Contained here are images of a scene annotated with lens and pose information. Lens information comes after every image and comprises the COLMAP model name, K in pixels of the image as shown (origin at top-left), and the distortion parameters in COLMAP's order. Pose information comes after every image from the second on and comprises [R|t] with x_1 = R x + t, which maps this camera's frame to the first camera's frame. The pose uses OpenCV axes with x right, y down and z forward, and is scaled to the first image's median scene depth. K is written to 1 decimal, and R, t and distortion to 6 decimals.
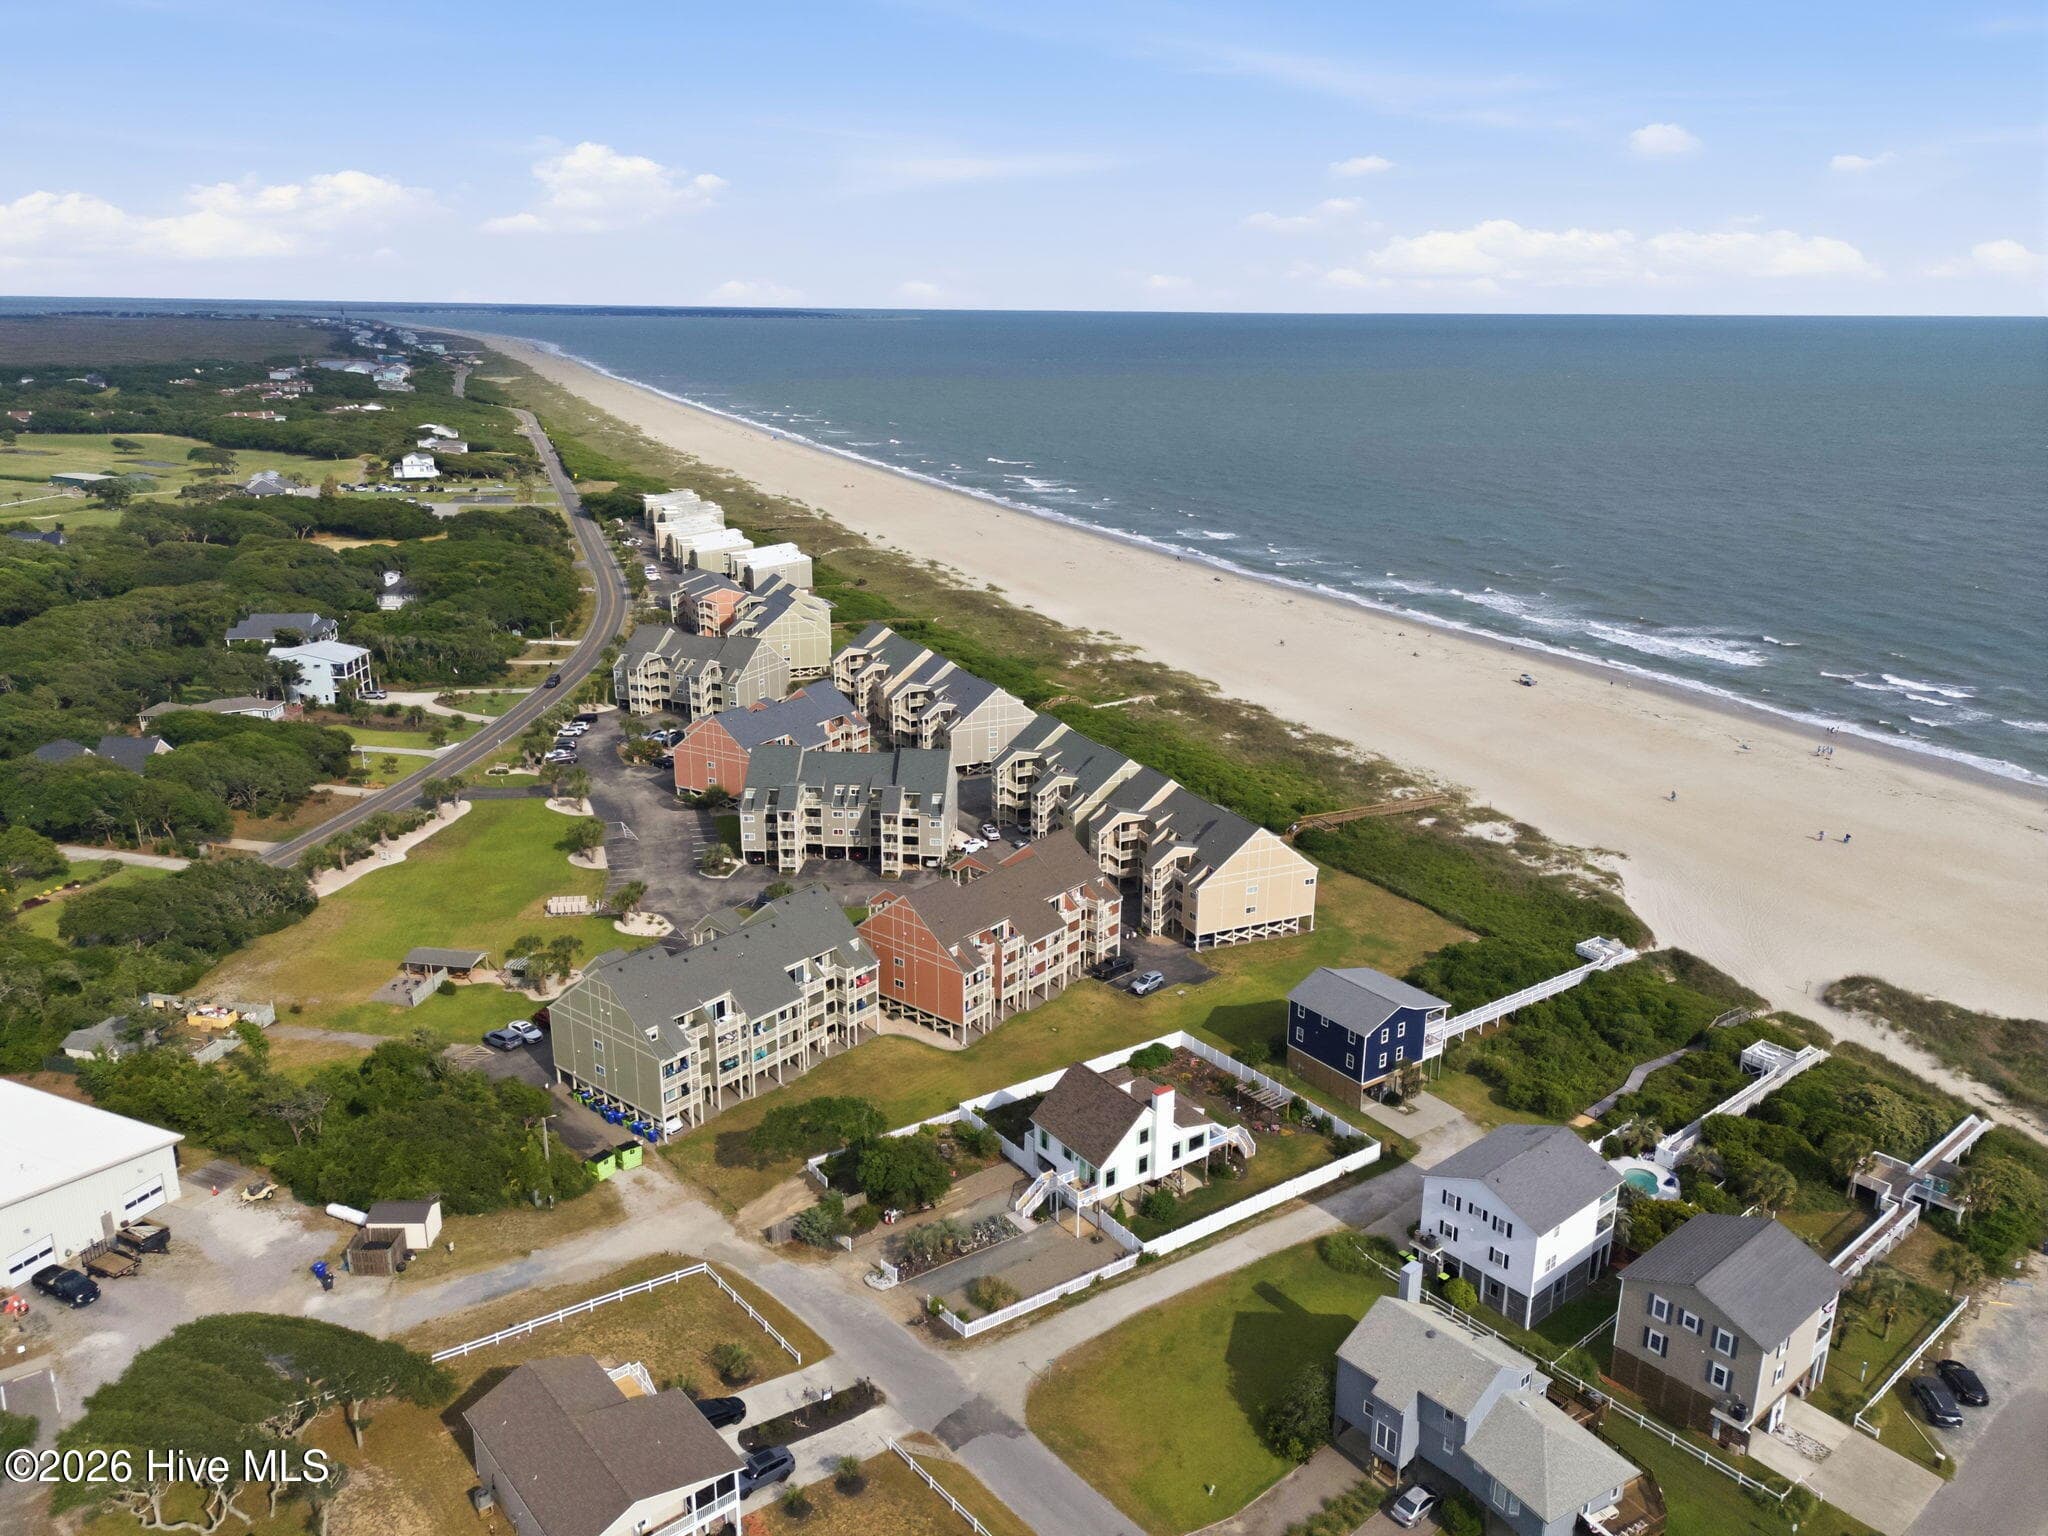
lens RADIAL K [[1503.7, 0, 1029.9], [0, 1503.7, 747.6], [0, 0, 1]] dist [0.084016, -0.088061]
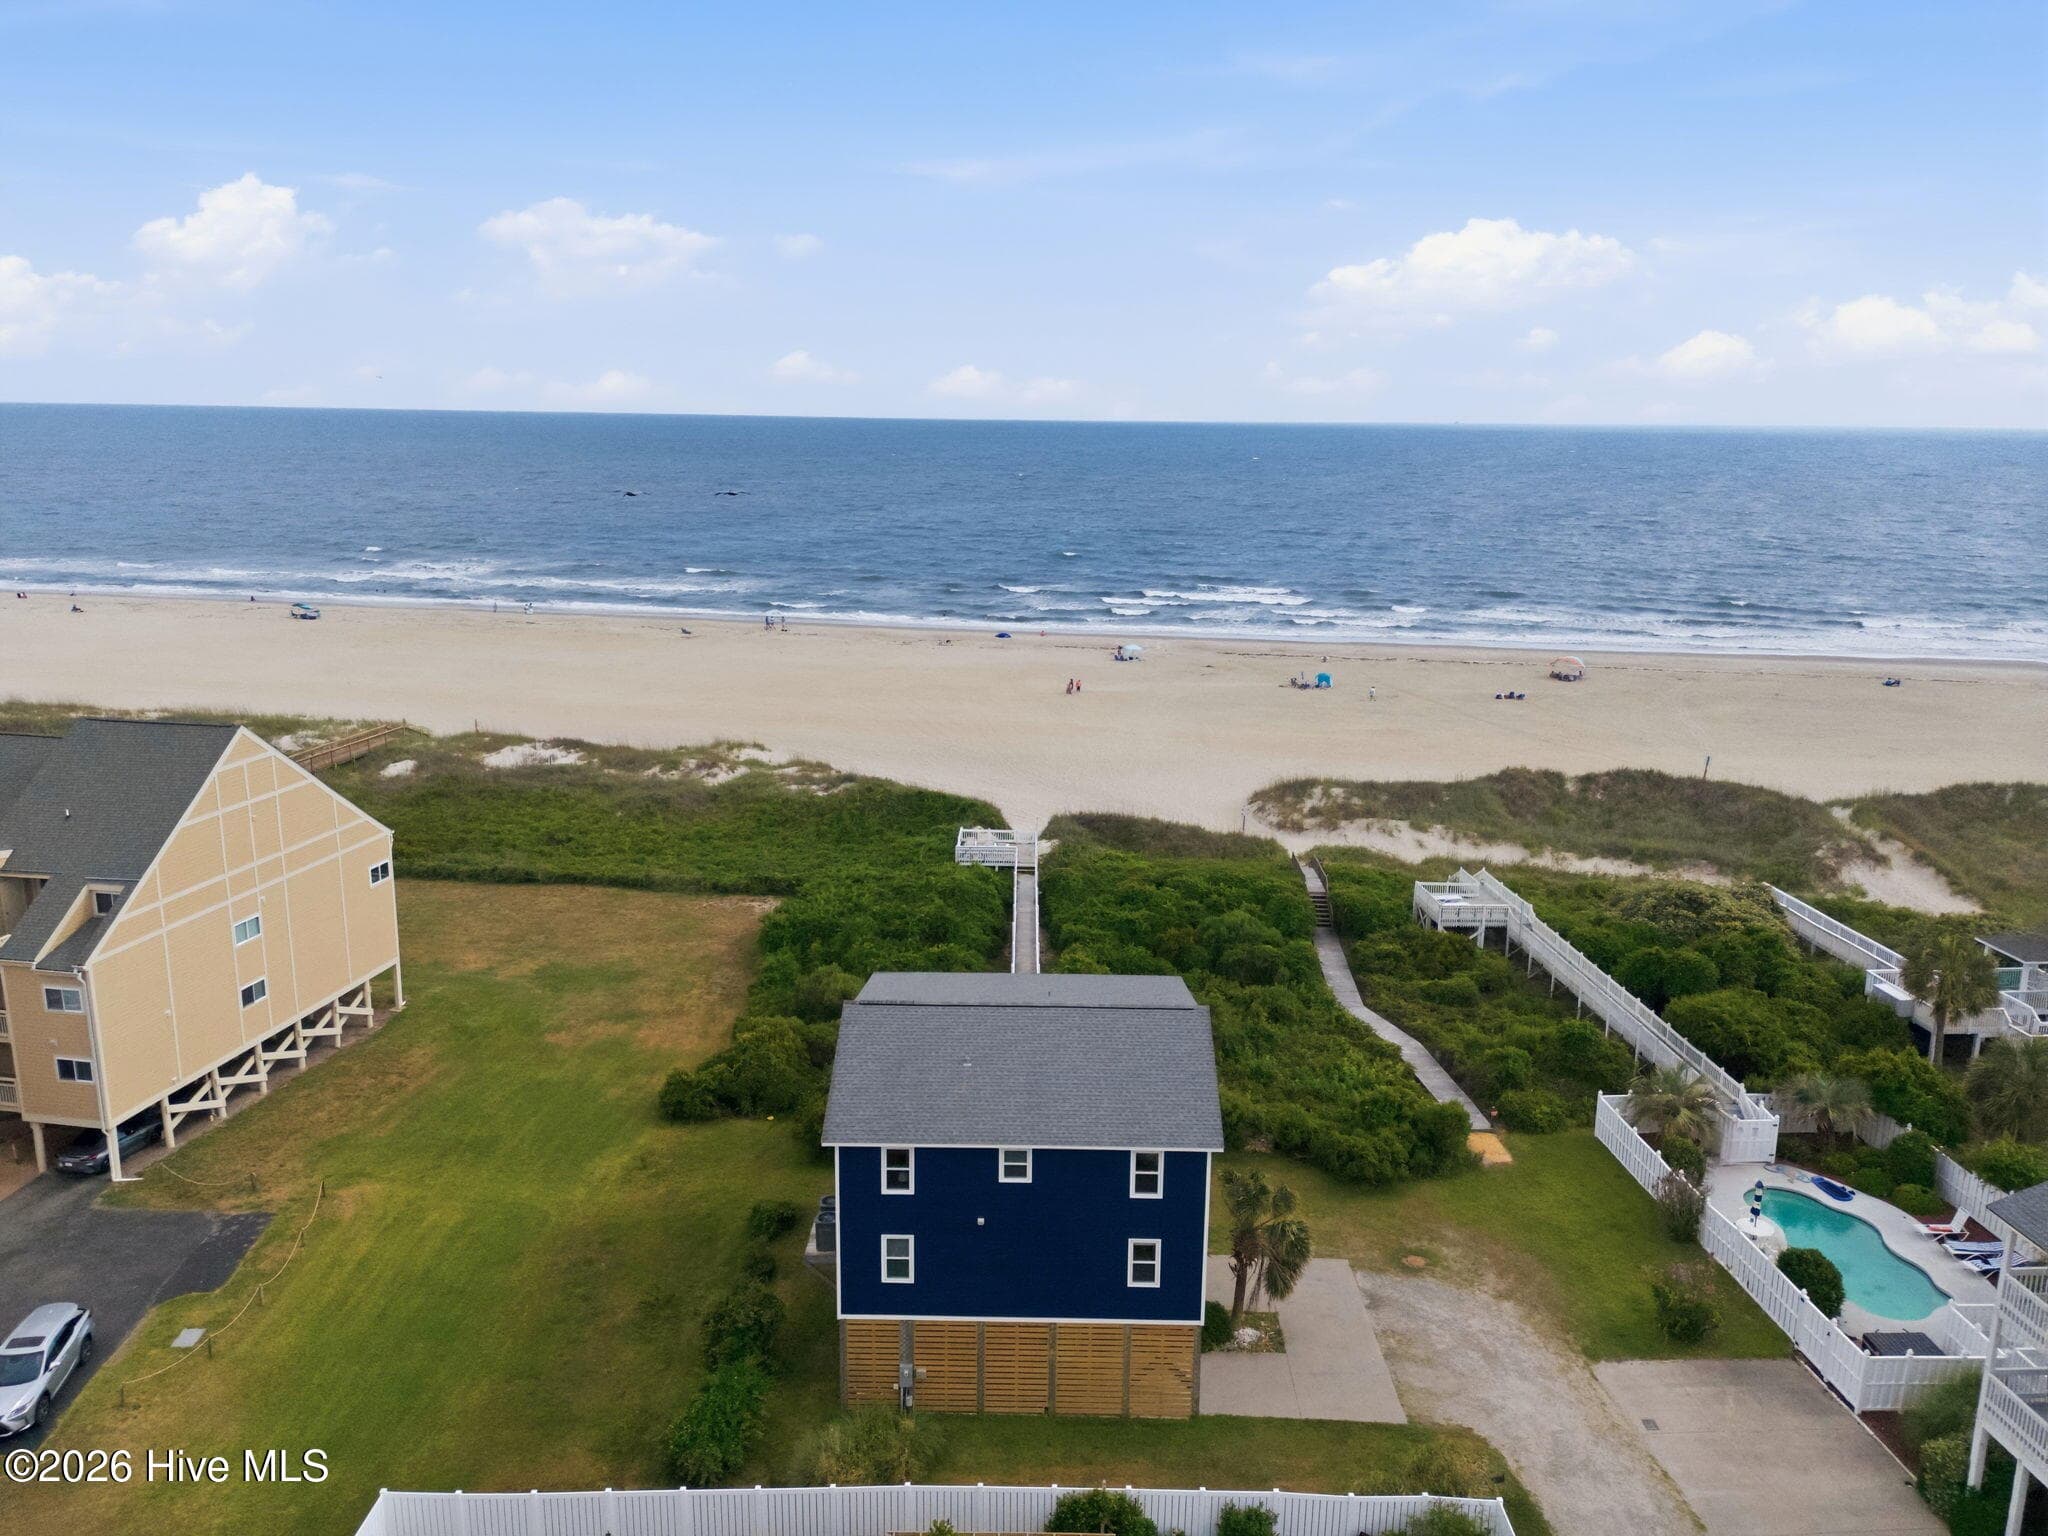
lens RADIAL K [[1503.7, 0, 1029.9], [0, 1503.7, 747.6], [0, 0, 1]] dist [0.084016, -0.088061]
pose [[0.594501, -0.176523, 0.784479, -0.001428], [0.221136, 0.973879, 0.051558, 0.081693], [-0.773089, 0.142826, 0.618008, 0.707571]]
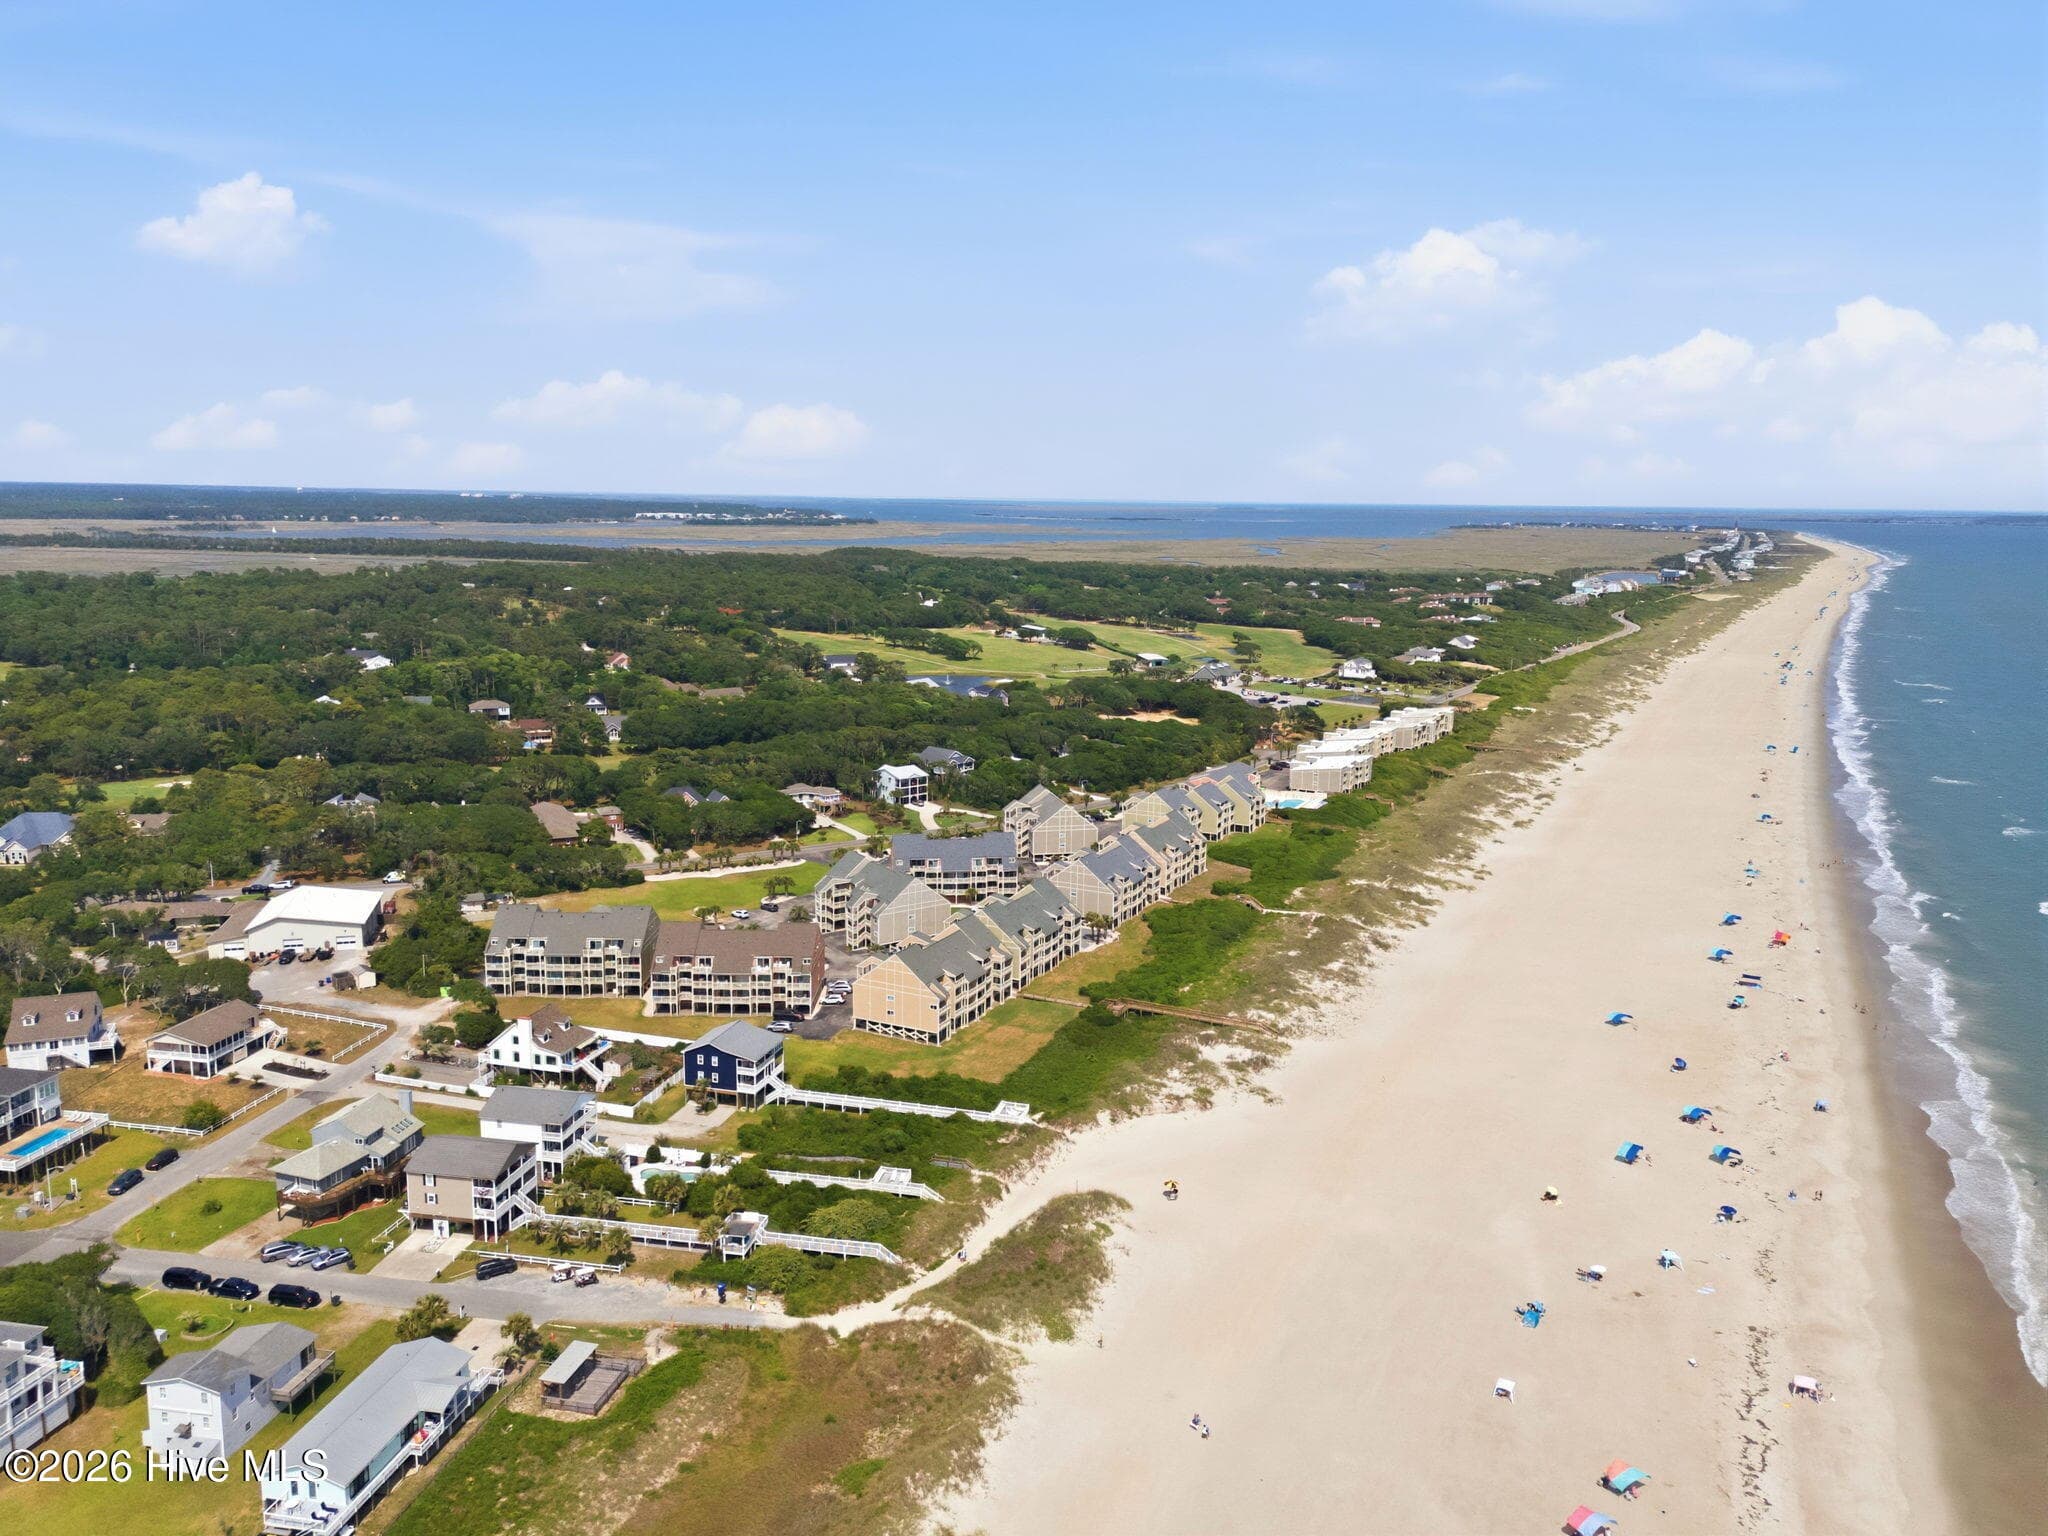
lens RADIAL K [[1503.7, 0, 1029.9], [0, 1503.7, 747.6], [0, 0, 1]] dist [0.084016, -0.088061]
pose [[0.619341, 0.128291, -0.774570, 1.371882], [-0.225435, 0.974074, -0.018922, -0.145551], [0.752061, 0.186334, 0.632206, 0.172776]]
